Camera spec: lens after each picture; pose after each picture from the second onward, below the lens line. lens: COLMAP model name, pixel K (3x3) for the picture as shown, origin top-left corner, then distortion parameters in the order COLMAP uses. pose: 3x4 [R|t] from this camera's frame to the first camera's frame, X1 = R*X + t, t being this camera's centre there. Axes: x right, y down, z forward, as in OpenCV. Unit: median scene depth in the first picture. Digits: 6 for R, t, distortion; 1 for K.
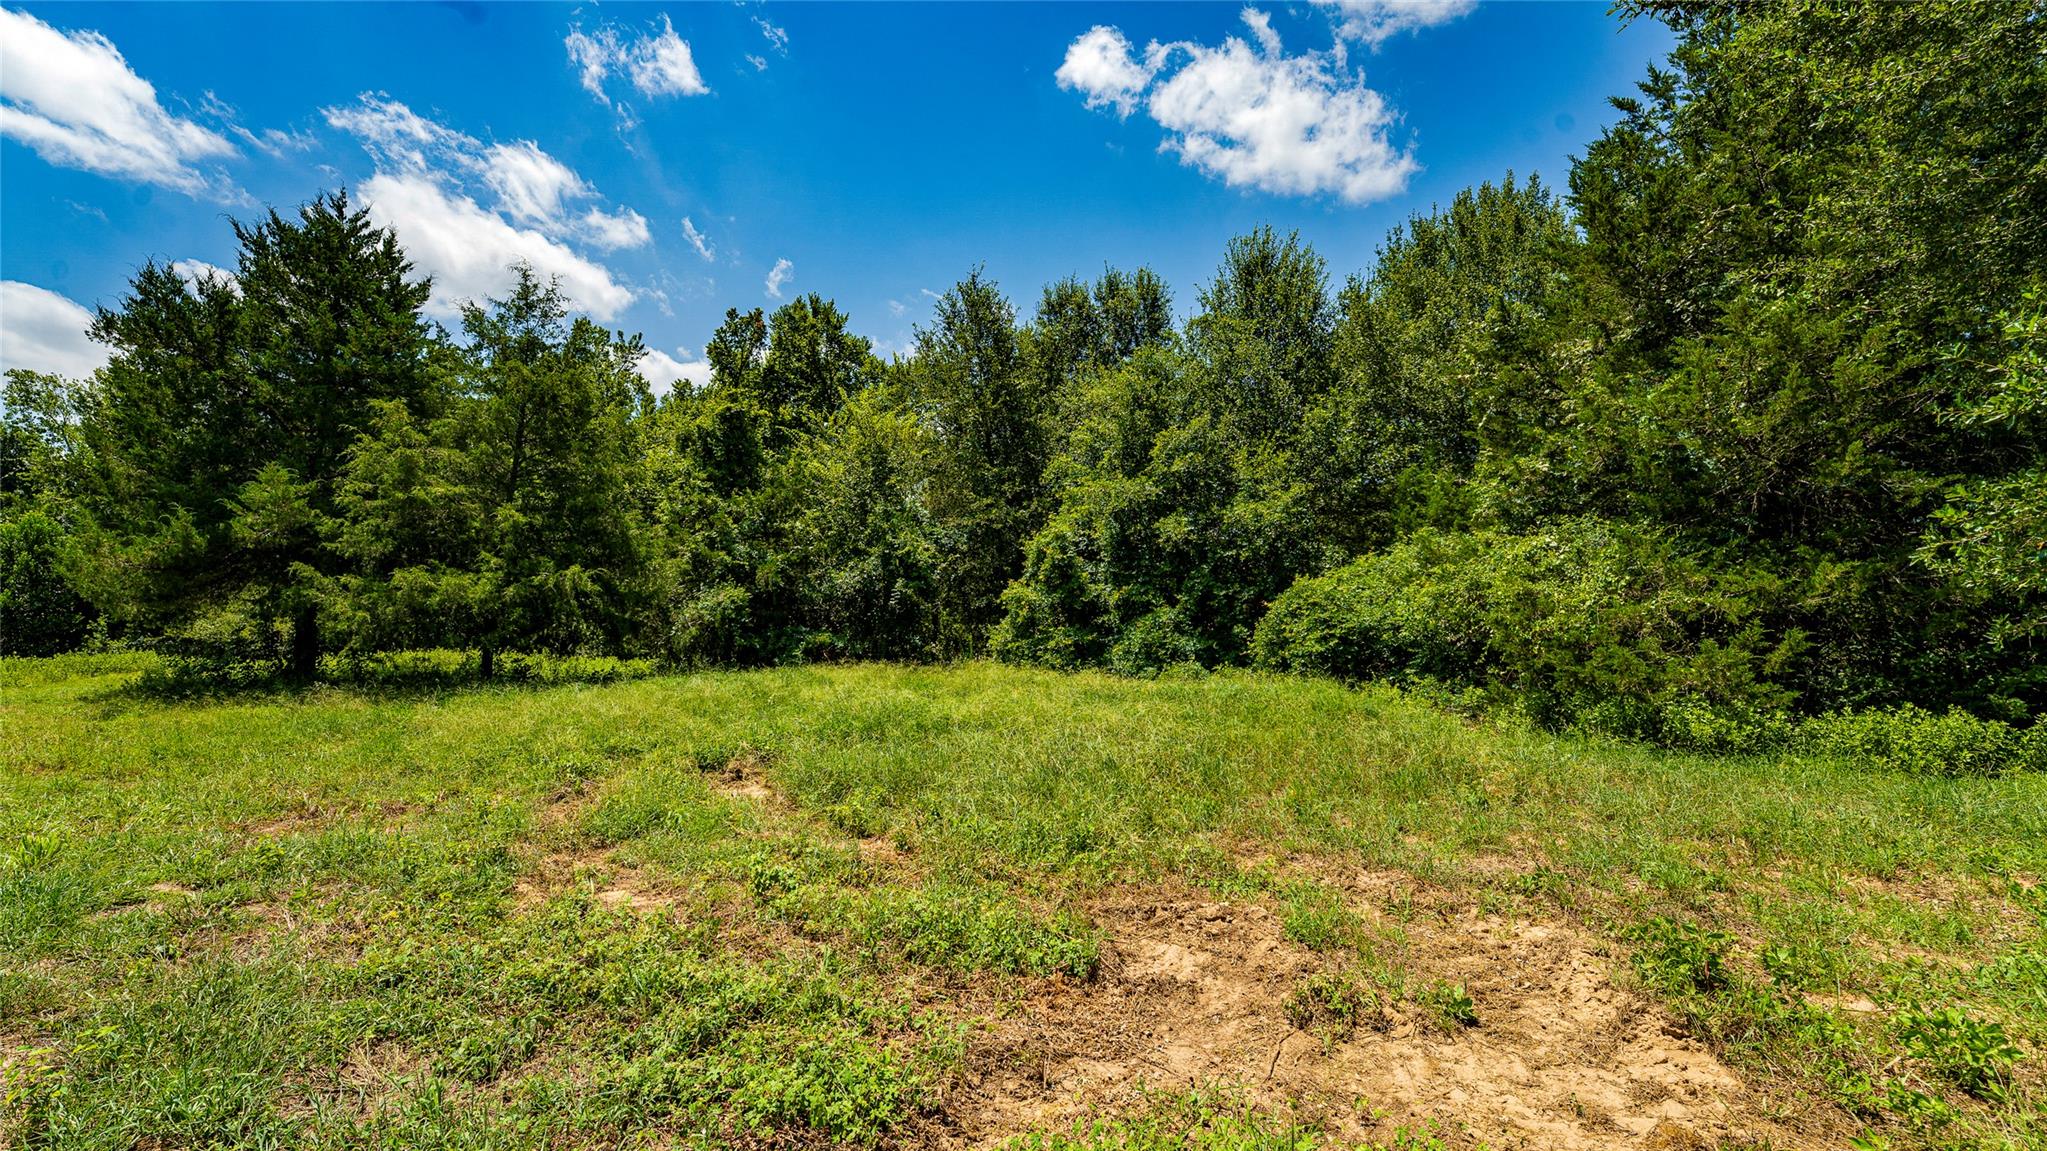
lens RADIAL K [[845.9, 0, 1026.4], [0, 845.9, 586.6], [0, 0, 1]] dist [-0.000001, 0.000395]
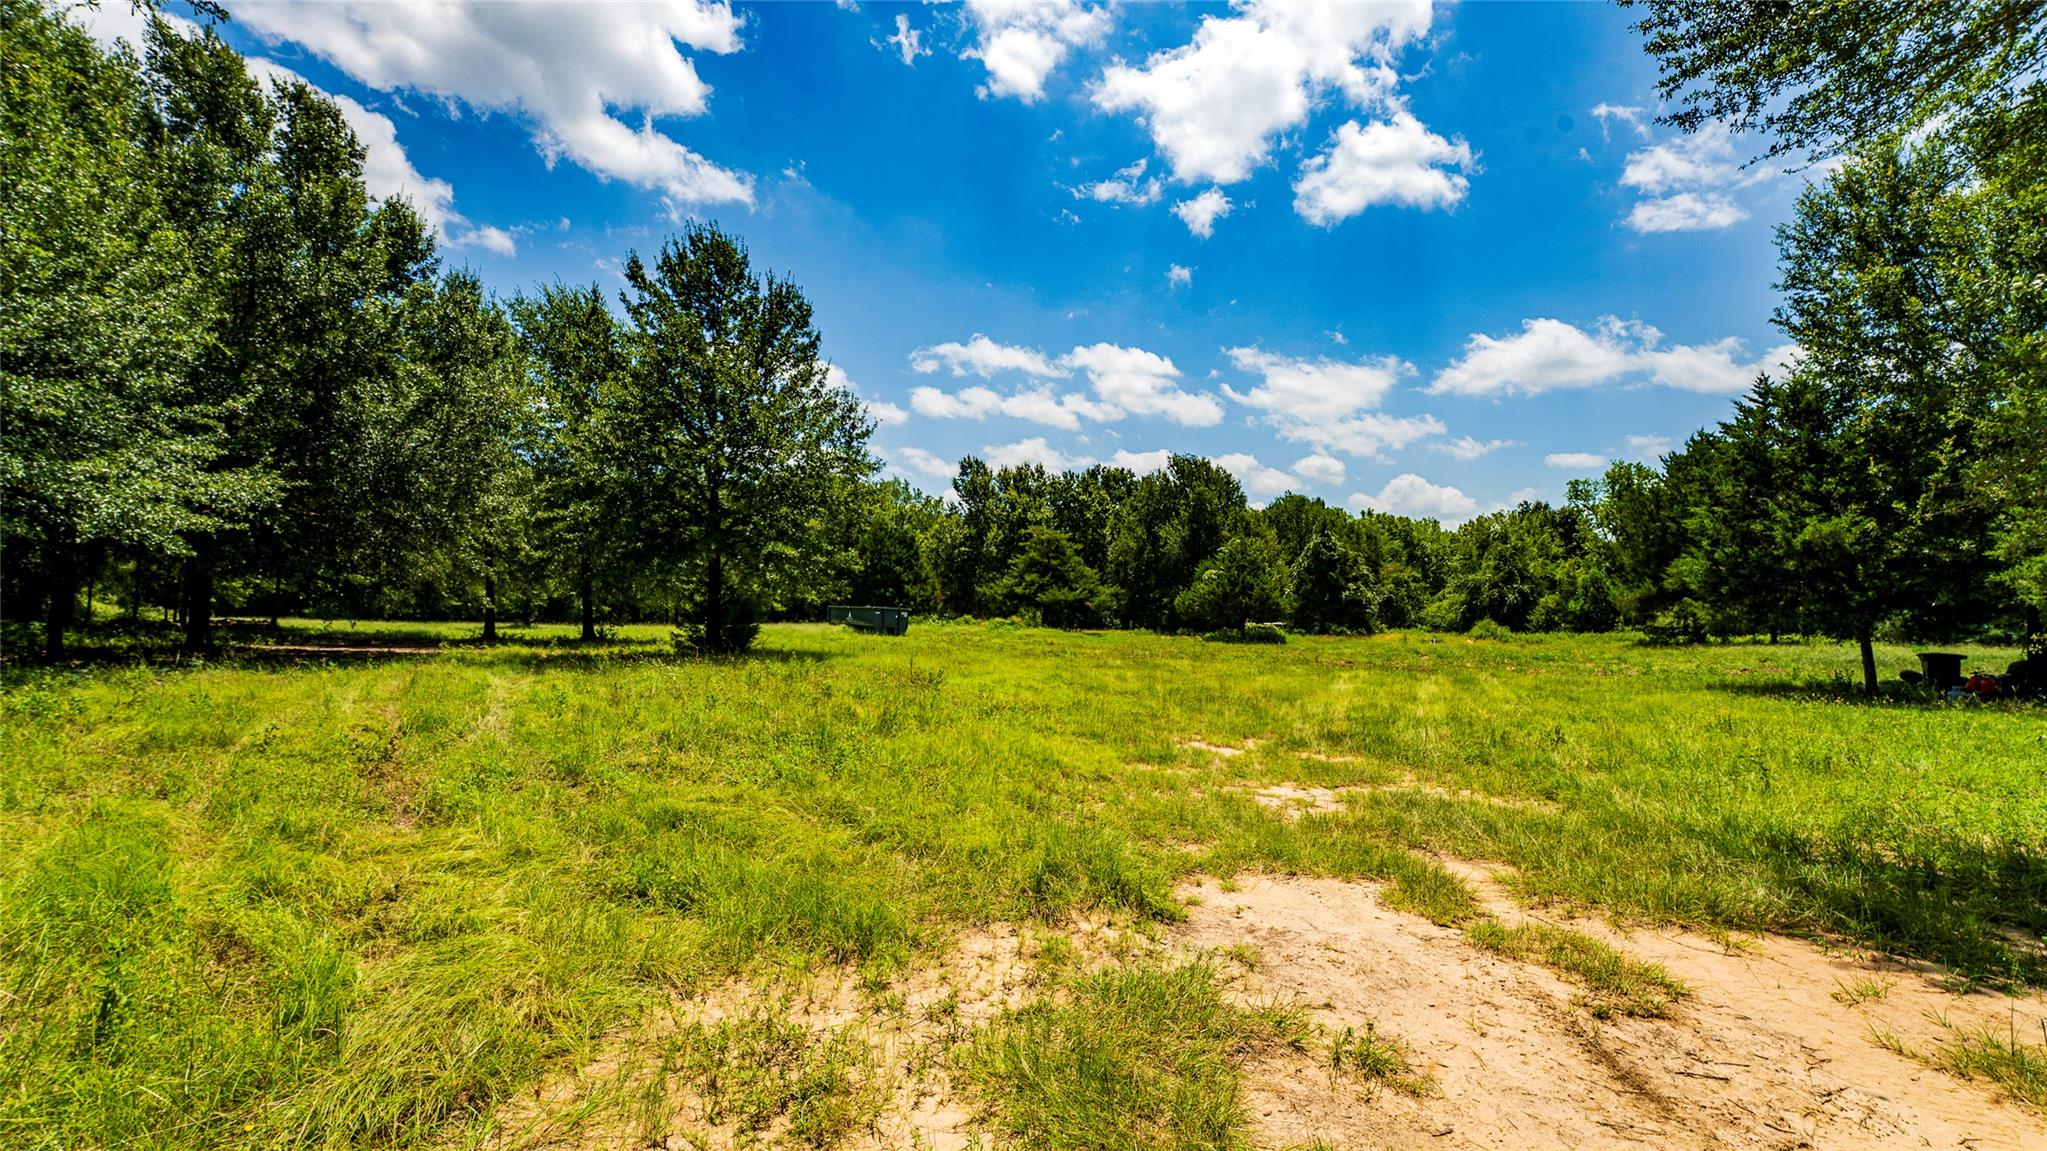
lens RADIAL K [[845.9, 0, 1024.4], [0, 845.9, 580.4], [0, 0, 1]] dist [-0.000001, 0.000395]
pose [[0.139191, -0.029896, -0.989814, 1.119473], [0.026627, 0.999296, -0.026438, -0.050911], [0.989907, -0.022676, 0.139889, -1.078980]]
